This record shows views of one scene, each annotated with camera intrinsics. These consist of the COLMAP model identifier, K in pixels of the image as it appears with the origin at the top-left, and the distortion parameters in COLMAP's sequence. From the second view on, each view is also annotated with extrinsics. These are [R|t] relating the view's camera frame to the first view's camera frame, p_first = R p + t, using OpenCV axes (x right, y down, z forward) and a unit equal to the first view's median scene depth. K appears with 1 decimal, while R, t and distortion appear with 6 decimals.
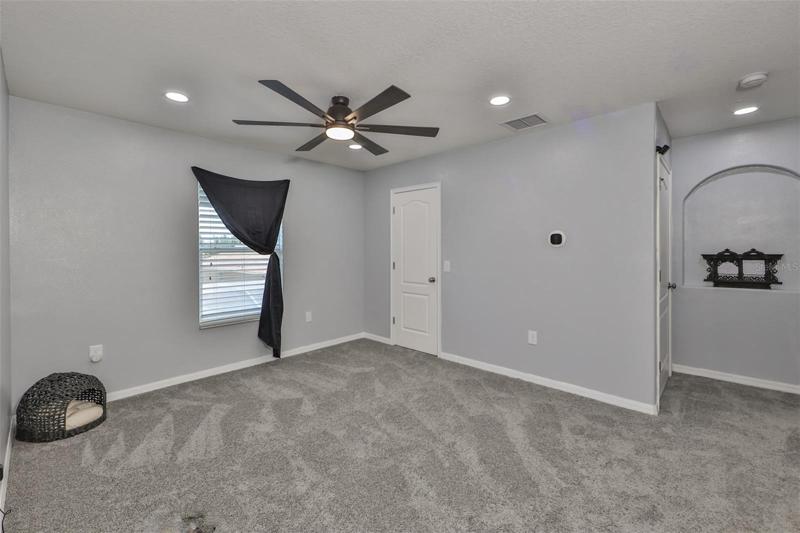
lens RADIAL K [[334.5, 0, 399.6], [0, 334.5, 252.7], [0, 0, 1]] dist [-0.000414, -0.000049]
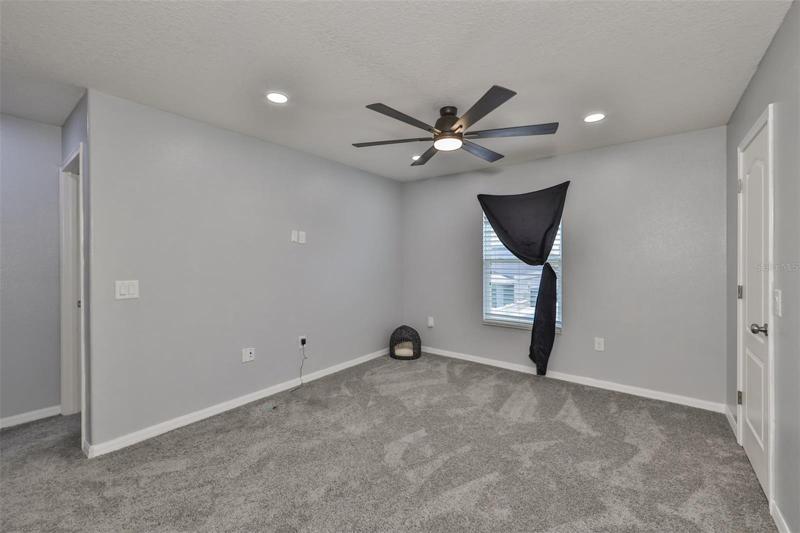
lens RADIAL K [[333.5, 0, 402.2], [0, 333.5, 261.8], [0, 0, 1]] dist [-0.000319, -0.000045]
pose [[0.095022, 0.013023, -0.995390, 0.606505], [-0.009409, 0.999882, 0.012184, -0.014054], [0.995431, 0.008208, 0.095133, 0.580631]]
